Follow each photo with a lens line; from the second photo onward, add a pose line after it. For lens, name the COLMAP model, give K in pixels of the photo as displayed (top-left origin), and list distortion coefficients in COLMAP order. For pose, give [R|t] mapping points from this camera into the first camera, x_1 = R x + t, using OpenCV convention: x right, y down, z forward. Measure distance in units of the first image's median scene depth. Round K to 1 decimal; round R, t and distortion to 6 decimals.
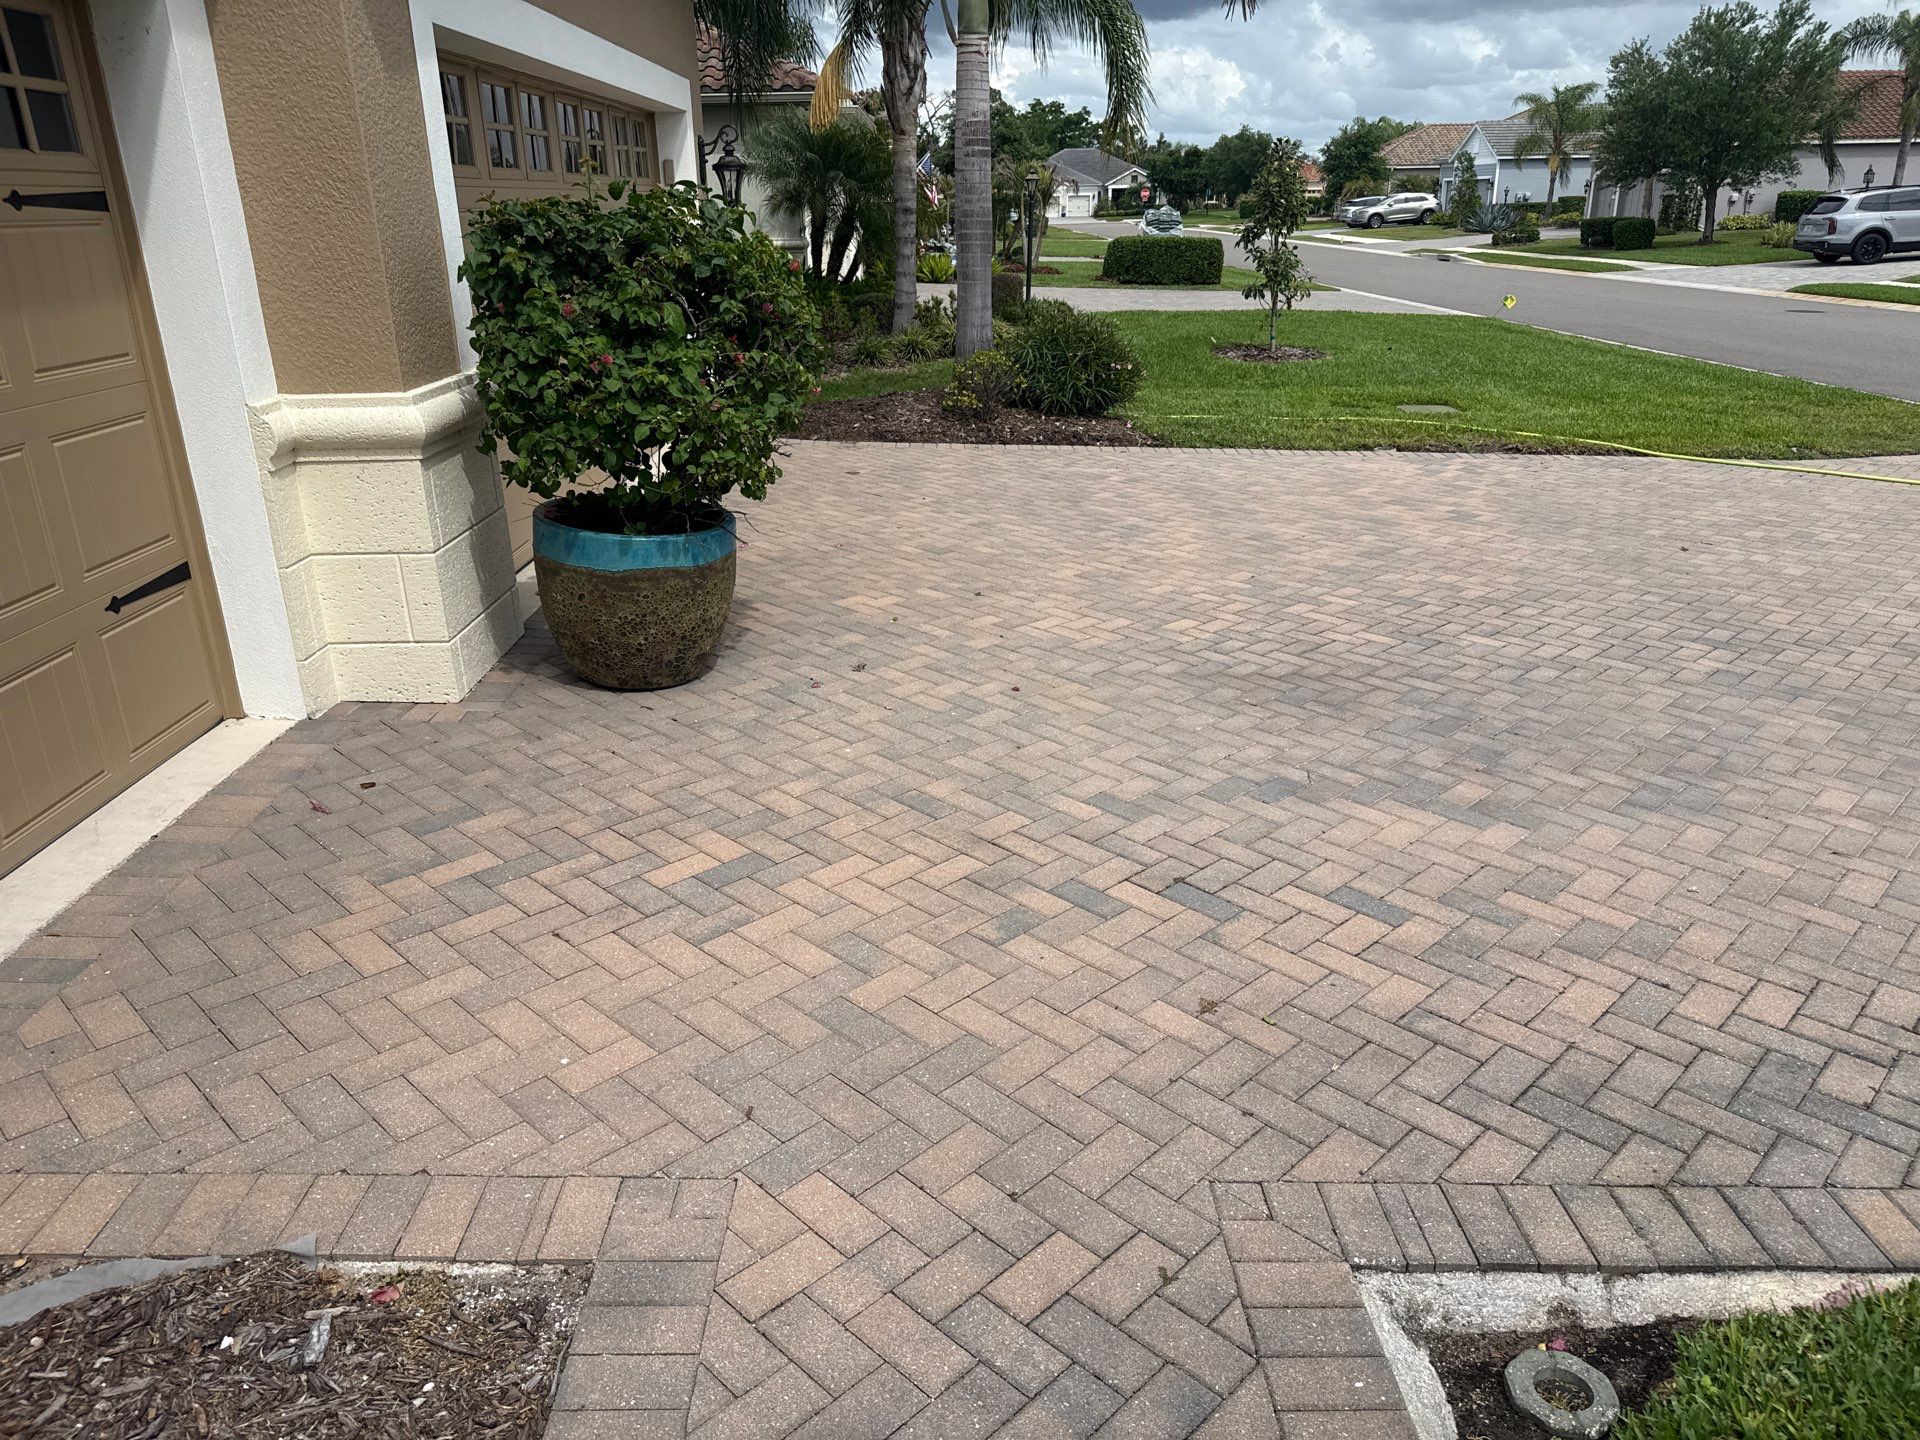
lens RADIAL K [[1352.3, 0, 969.4], [0, 1352.3, 721.5], [0, 0, 1]] dist [-0.009526, -0.005361]
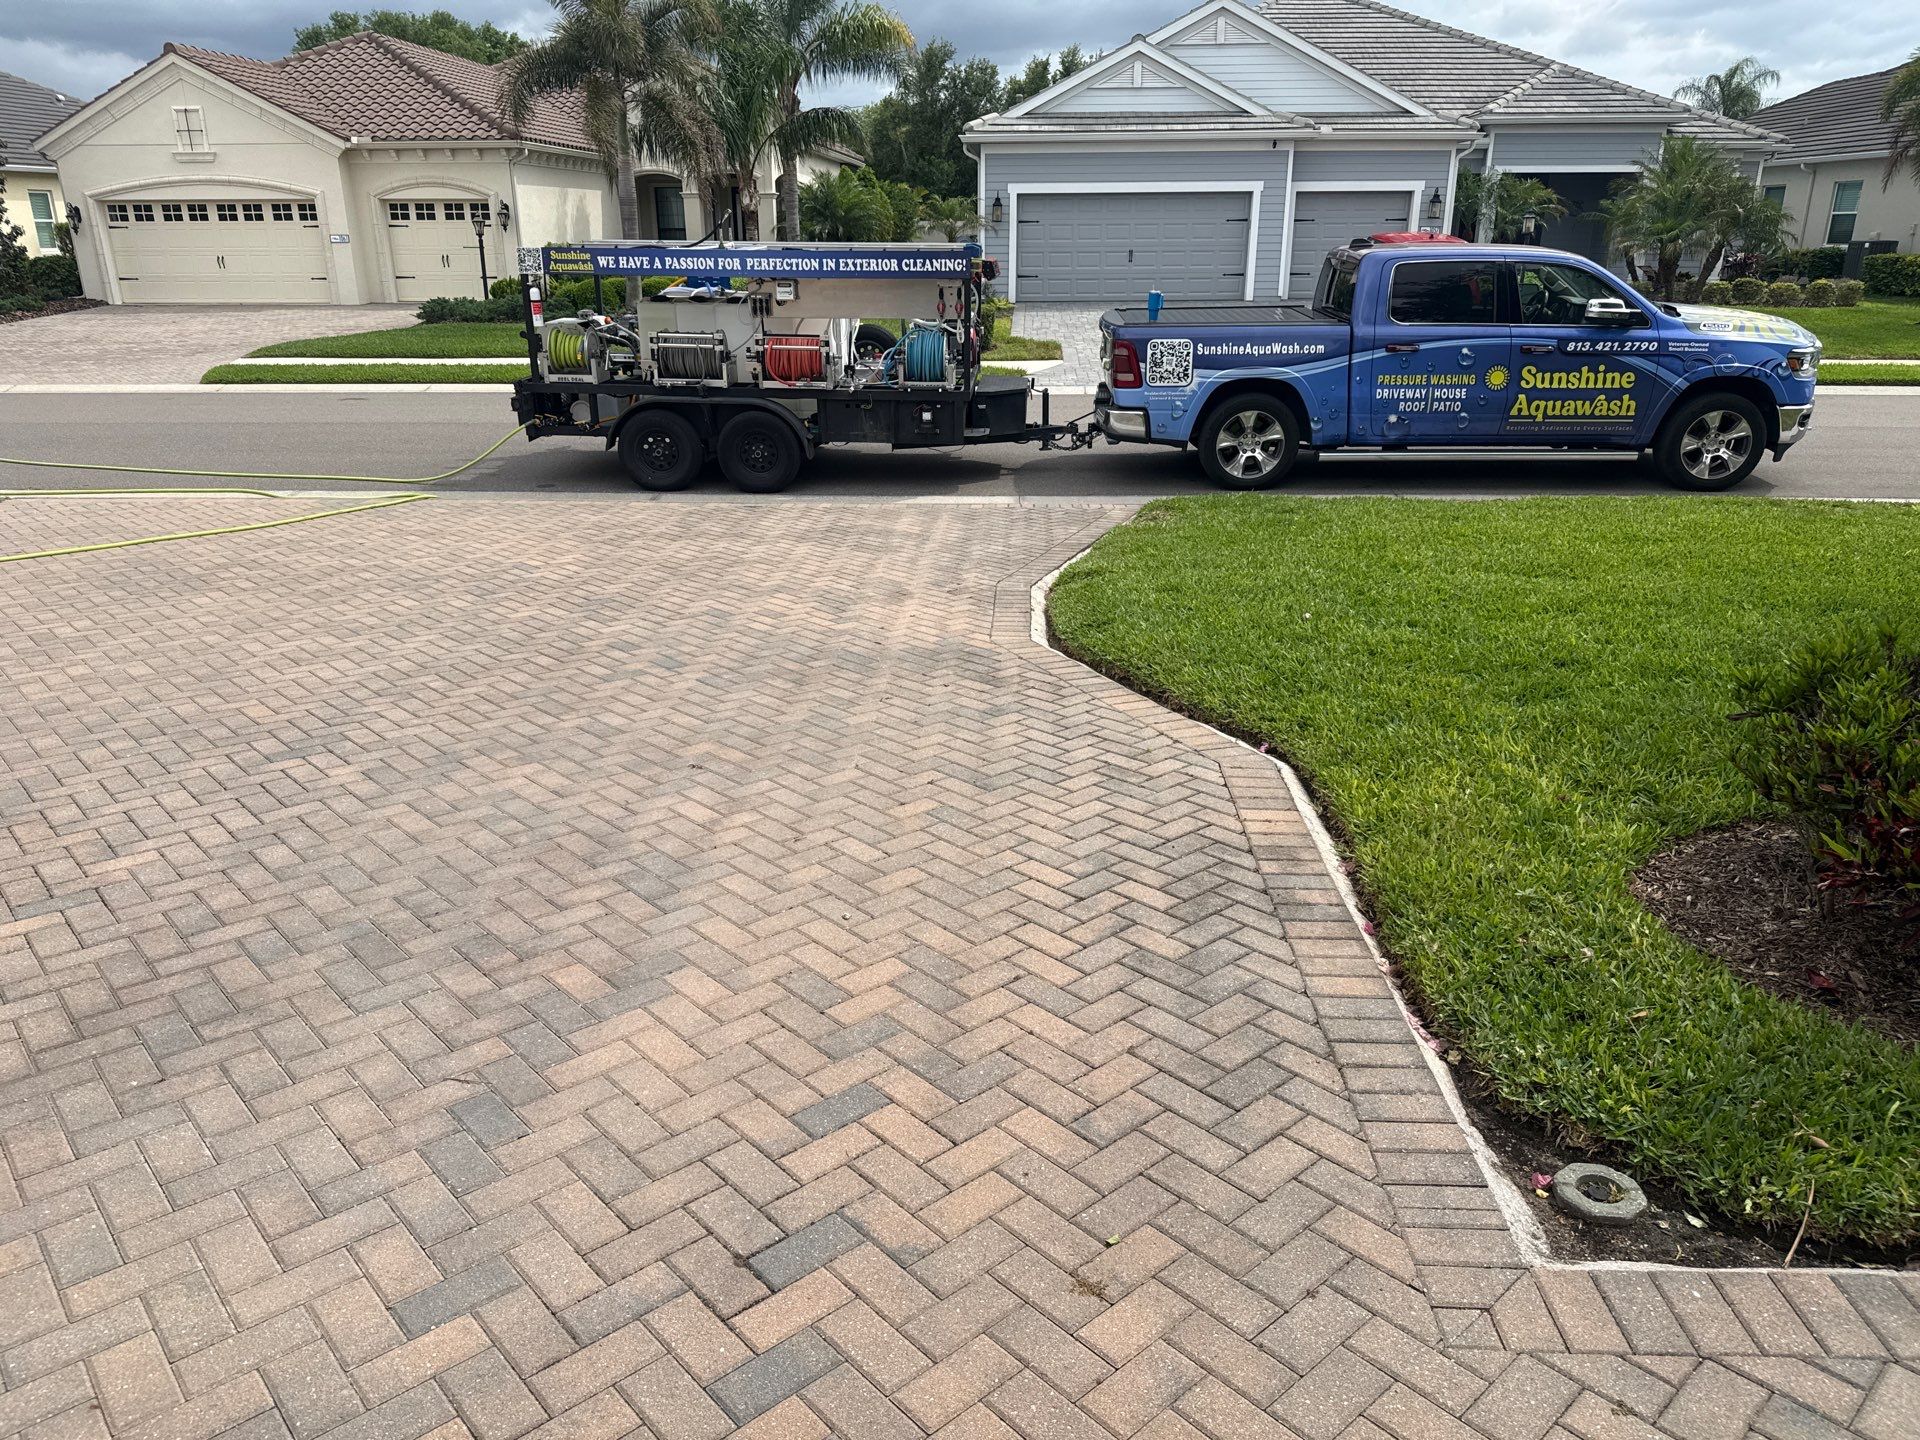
lens RADIAL K [[1341.1, 0, 960.0], [0, 1341.1, 720.0], [0, 0, 1]] dist [0.056793, -0.086359]
pose [[0.060389, -0.317520, 0.946327, -0.268444], [0.356031, 0.892551, 0.276757, -0.186204], [-0.932521, 0.320209, 0.166947, 0.501221]]
